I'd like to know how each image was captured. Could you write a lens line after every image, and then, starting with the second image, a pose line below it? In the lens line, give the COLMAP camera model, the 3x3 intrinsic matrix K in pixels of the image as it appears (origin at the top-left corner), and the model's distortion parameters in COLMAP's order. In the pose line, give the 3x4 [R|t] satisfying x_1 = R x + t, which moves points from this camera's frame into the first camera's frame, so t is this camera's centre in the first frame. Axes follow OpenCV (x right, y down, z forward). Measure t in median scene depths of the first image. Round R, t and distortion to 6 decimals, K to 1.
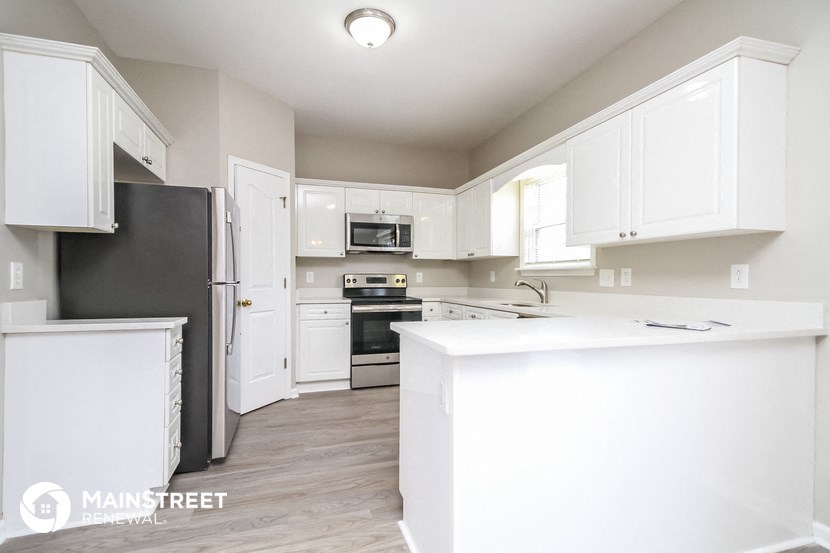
lens RADIAL K [[381.6, 0, 405.7], [0, 381.6, 275.5], [0, 0, 1]] dist [0.015489, -0.000311]
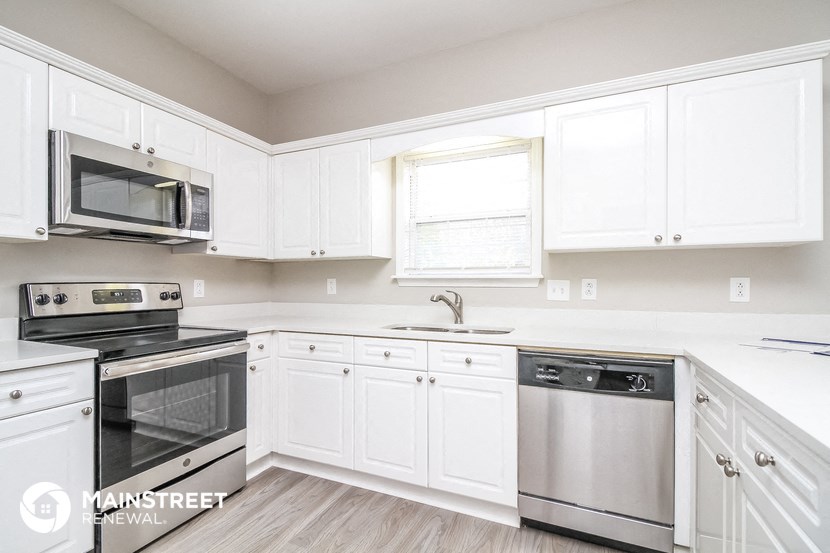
lens RADIAL K [[387.3, 0, 403.4], [0, 387.3, 282.7], [0, 0, 1]] dist [0.000368, -0.000584]
pose [[0.661954, 0.001502, 0.749543, -0.232019], [-0.003169, 0.999995, 0.000795, -0.006431], [-0.749538, -0.002902, 0.661955, 0.496897]]
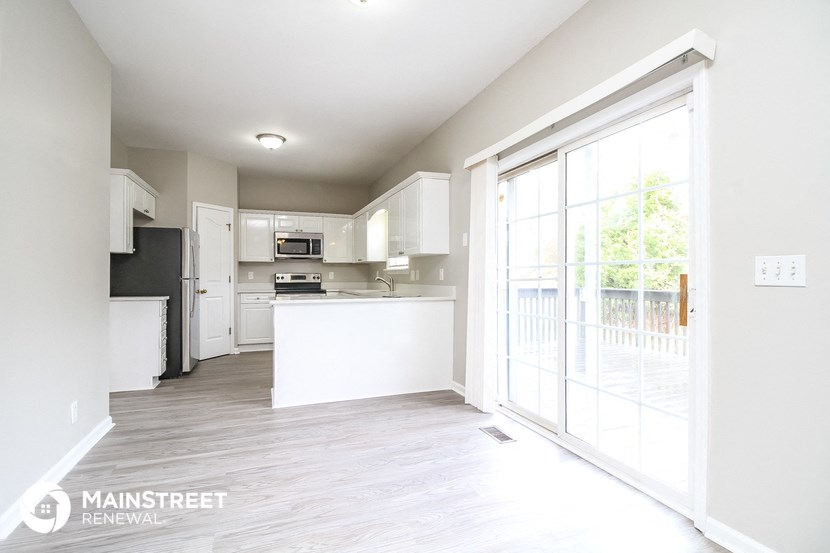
lens RADIAL K [[389.6, 0, 402.1], [0, 389.6, 270.0], [0, 0, 1]] dist [-0.000858, -0.000174]
pose [[0.998650, -0.001626, 0.051911, 0.274022], [0.002141, 0.999949, -0.009869, -0.000622], [-0.051893, 0.009967, 0.998603, -0.560619]]
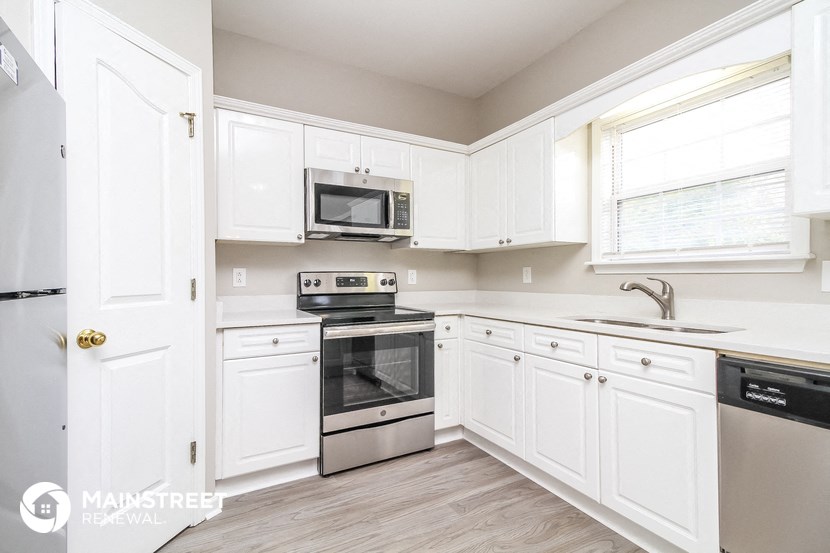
lens RADIAL K [[381.6, 0, 405.7], [0, 381.6, 275.5], [0, 0, 1]] dist [0.015489, -0.000311]
pose [[0.980935, -0.002495, 0.194319, -0.129687], [0.002691, 0.999996, -0.000741, 0.003184], [-0.194316, 0.001250, 0.980938, 0.420928]]
